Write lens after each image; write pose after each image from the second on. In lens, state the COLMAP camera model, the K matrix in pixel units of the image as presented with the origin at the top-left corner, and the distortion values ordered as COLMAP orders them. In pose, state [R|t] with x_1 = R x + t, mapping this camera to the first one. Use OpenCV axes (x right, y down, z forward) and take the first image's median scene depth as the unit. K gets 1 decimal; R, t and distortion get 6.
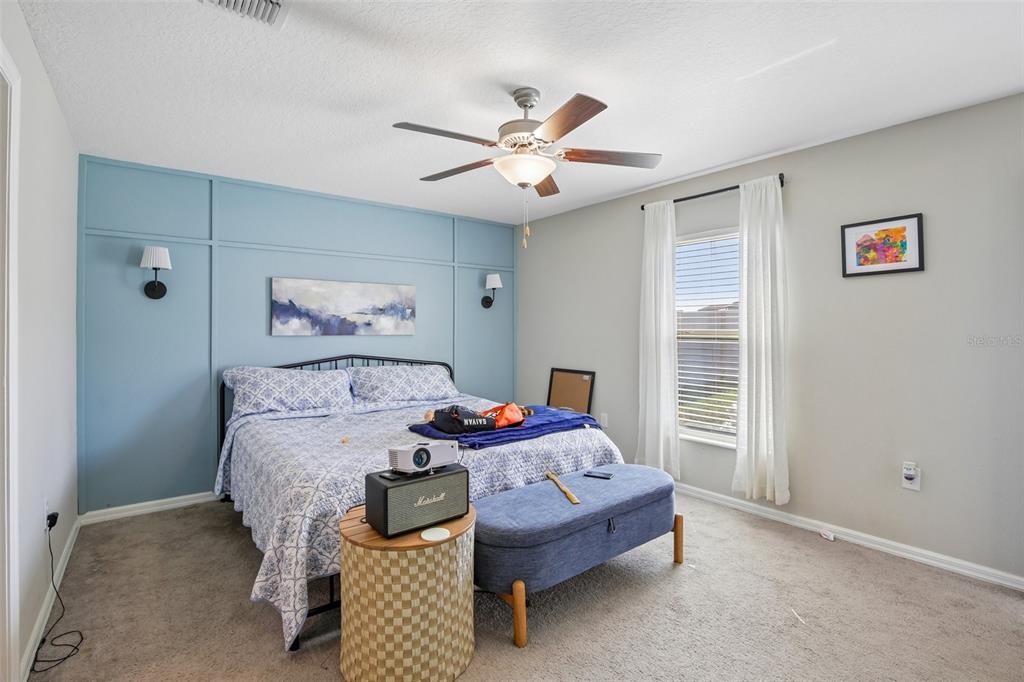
lens RADIAL K [[478.7, 0, 516.0], [0, 478.7, 328.3], [0, 0, 1]] dist [-0.023540, 0.001175]
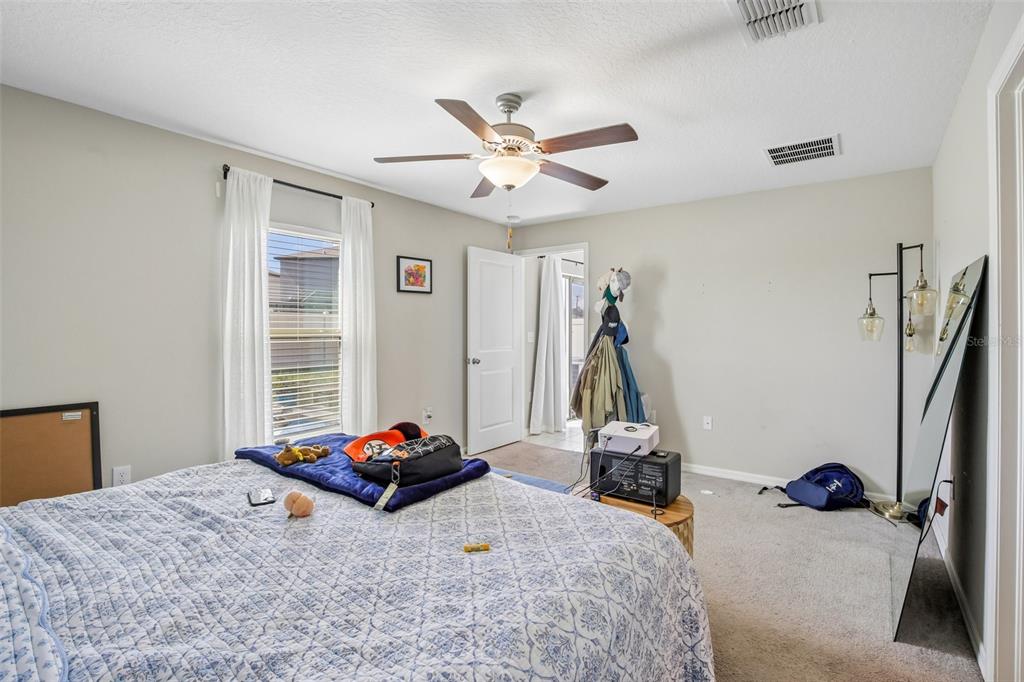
lens RADIAL K [[478.7, 0, 516.0], [0, 478.7, 328.3], [0, 0, 1]] dist [-0.023540, 0.001175]
pose [[-0.268778, -0.001710, 0.963201, -0.822556], [-0.002718, 0.999996, 0.001017, 0.001067], [-0.963198, -0.002344, -0.268782, 1.066850]]
